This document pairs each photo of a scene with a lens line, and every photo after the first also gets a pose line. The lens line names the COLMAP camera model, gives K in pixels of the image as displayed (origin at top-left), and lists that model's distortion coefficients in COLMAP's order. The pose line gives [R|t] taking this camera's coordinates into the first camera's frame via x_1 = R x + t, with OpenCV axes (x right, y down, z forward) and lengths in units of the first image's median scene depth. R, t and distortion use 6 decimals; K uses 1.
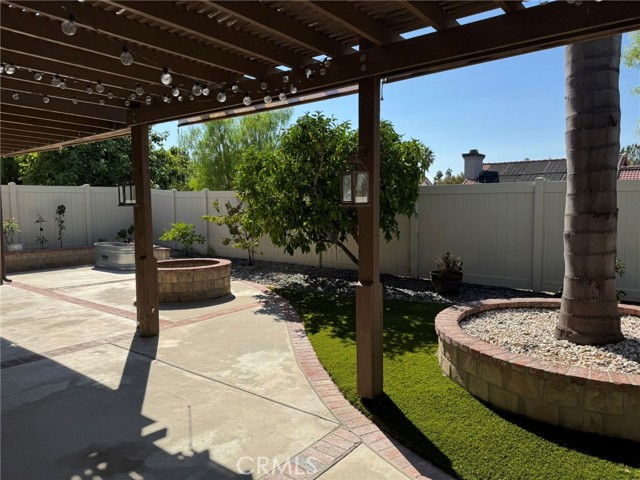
lens RADIAL K [[444.3, 0, 322.6], [0, 444.3, 236.3], [0, 0, 1]] dist [0.067862, -0.089617]
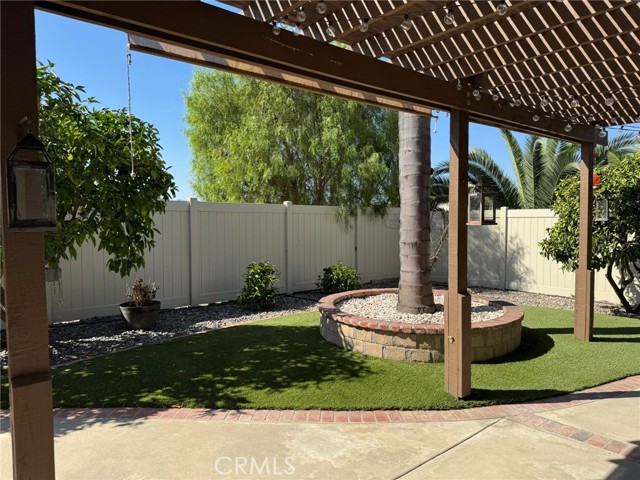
lens RADIAL K [[444.3, 0, 325.8], [0, 444.3, 239.5], [0, 0, 1]] dist [0.067862, -0.089617]
pose [[0.229779, -0.045765, 0.972166, -0.724355], [0.076988, 0.996618, 0.028720, -0.056777], [-0.970193, 0.068245, 0.232526, 0.732970]]
